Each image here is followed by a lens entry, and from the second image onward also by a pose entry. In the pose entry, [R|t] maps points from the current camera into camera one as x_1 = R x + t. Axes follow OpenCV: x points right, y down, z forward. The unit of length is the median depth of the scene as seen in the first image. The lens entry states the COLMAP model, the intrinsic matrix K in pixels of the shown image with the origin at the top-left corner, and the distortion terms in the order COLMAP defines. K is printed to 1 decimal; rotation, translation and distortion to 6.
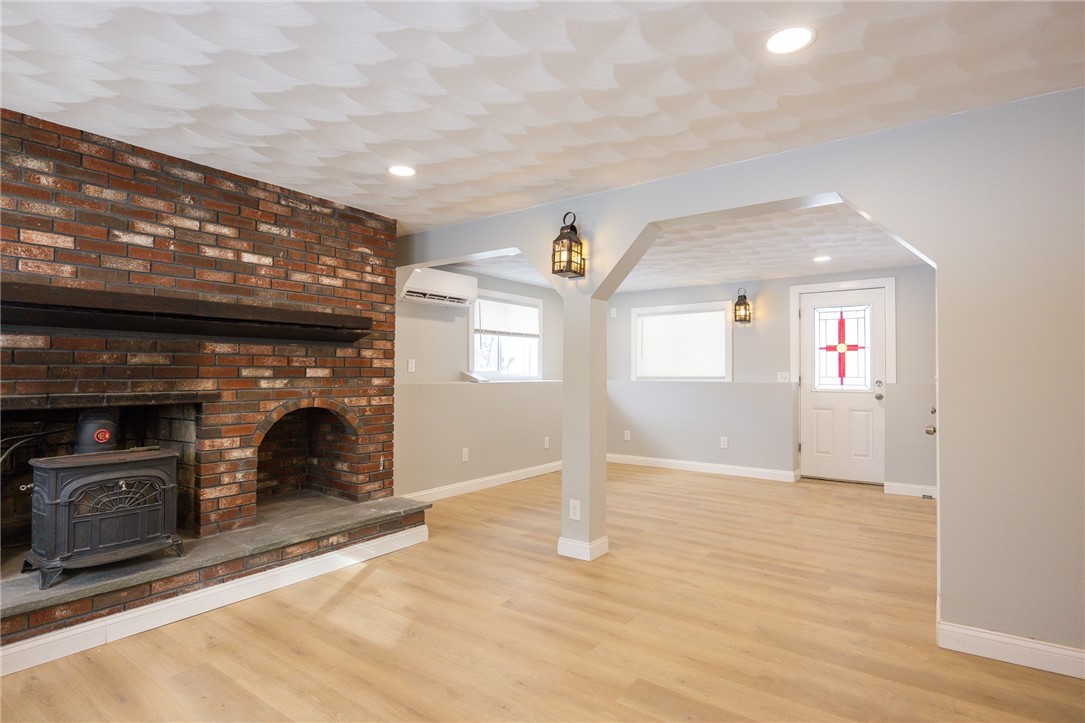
lens RADIAL K [[558.8, 0, 542.5], [0, 558.8, 361.5], [0, 0, 1]] dist [0.002347, 0.000273]
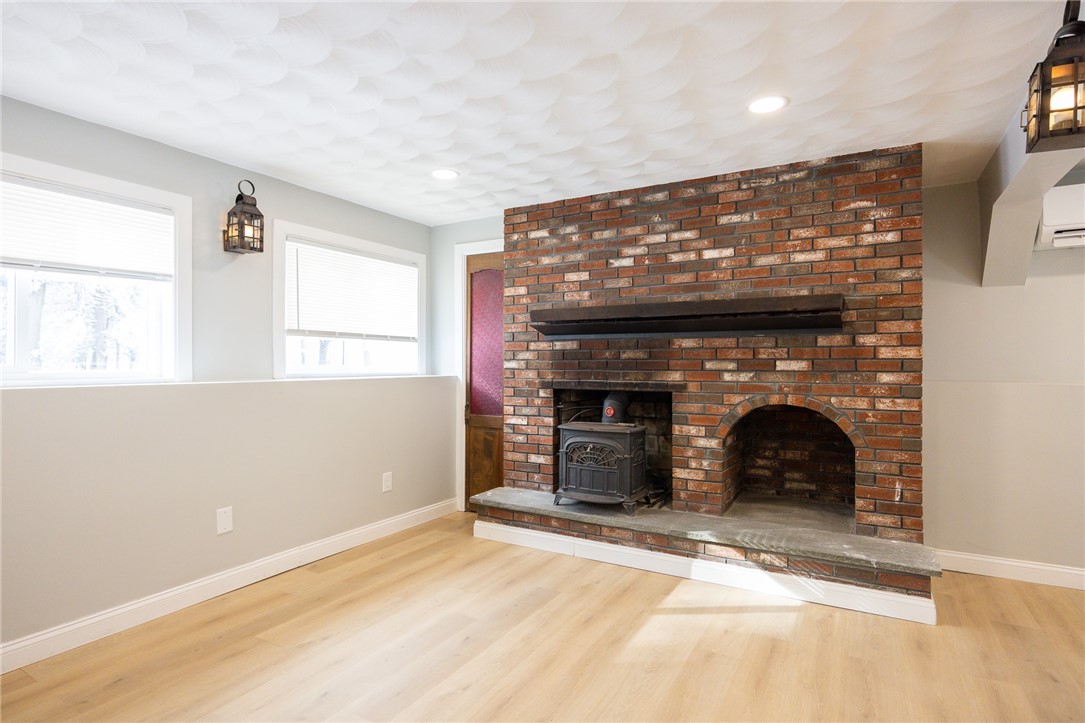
lens RADIAL K [[563.2, 0, 542.5], [0, 563.2, 361.5], [0, 0, 1]] dist [-0.000138, 0.000032]
pose [[0.104491, -0.006447, -0.994505, 0.462854], [0.019305, 0.999804, -0.004453, 0.010951], [0.994338, -0.018733, 0.104595, 0.568357]]
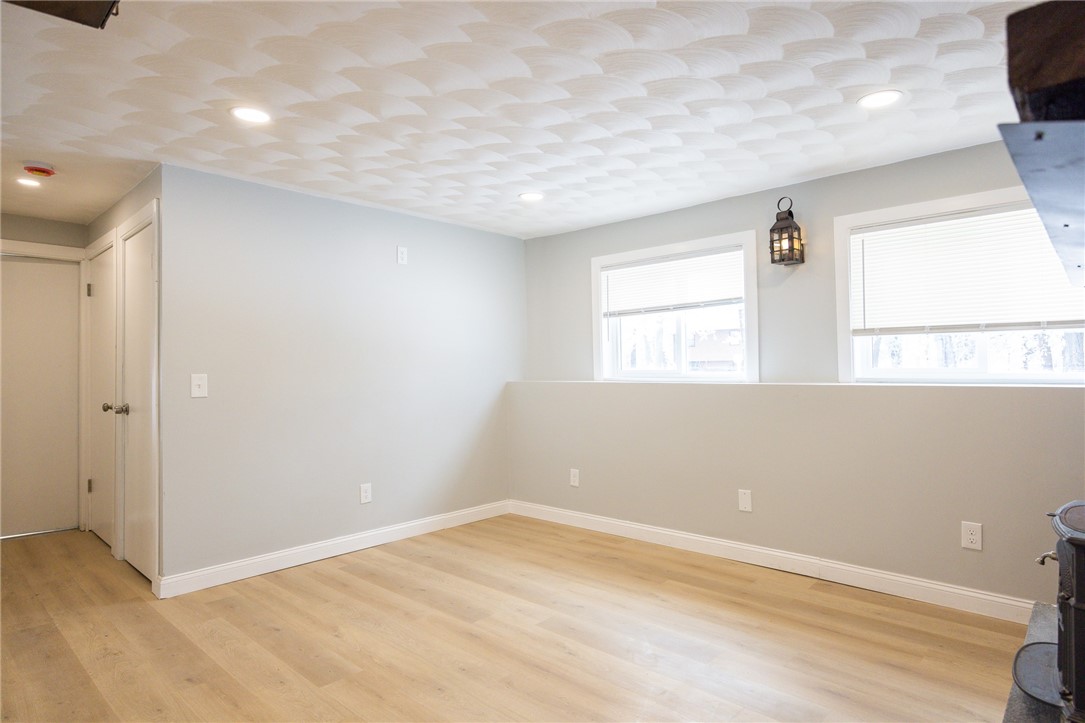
lens RADIAL K [[606.7, 0, 542.5], [0, 606.7, 361.5], [0, 0, 1]] dist [0.008199, -0.000222]
pose [[-0.992925, 0.008708, 0.118425, -0.224825], [0.005233, 0.999547, -0.029624, 0.020712], [-0.118629, -0.028795, -0.992521, 1.319137]]
